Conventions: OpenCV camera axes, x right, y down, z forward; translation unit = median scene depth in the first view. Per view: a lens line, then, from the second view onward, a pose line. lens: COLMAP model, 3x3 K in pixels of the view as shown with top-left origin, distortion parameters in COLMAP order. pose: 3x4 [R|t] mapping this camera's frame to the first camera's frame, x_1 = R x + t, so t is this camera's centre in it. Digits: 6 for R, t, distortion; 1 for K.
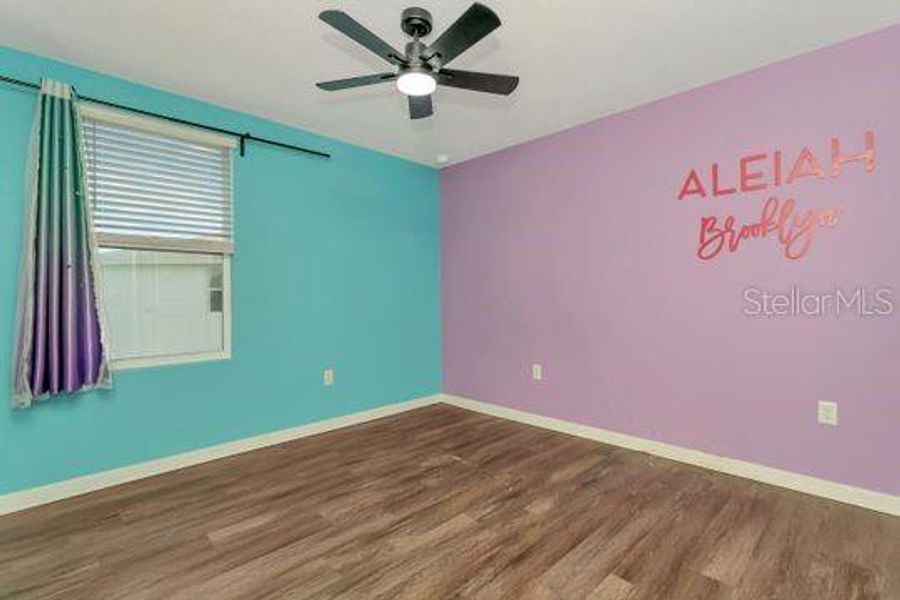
lens RADIAL K [[424.2, 0, 448.4], [0, 424.2, 297.2], [0, 0, 1]] dist [0.010049, -0.000528]
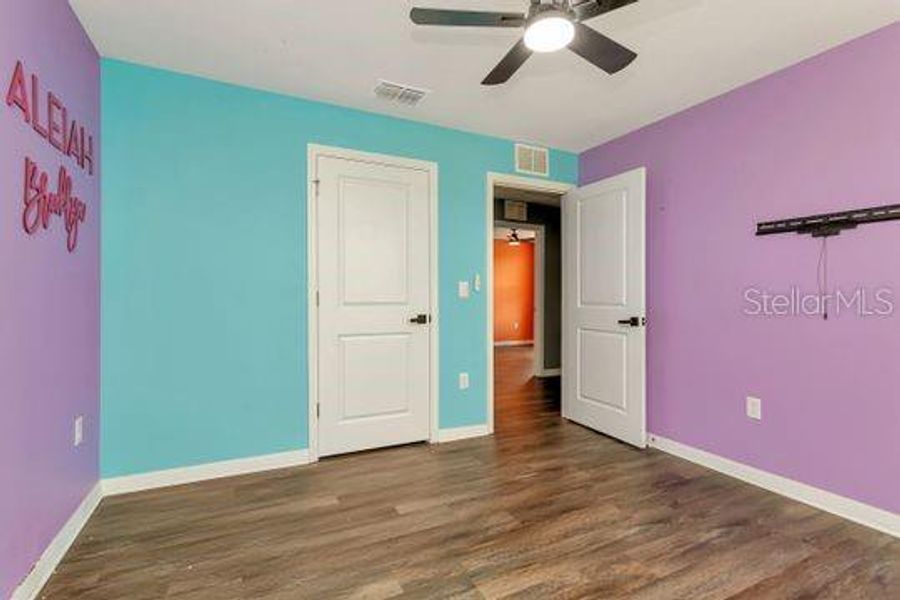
lens RADIAL K [[424.2, 0, 449.2], [0, 424.2, 295.8], [0, 0, 1]] dist [0.010049, -0.000528]
pose [[-0.949272, 0.005222, 0.314414, -0.154270], [0.005425, 0.999985, -0.000229, -0.010359], [-0.314410, 0.001488, -0.949286, 1.989025]]
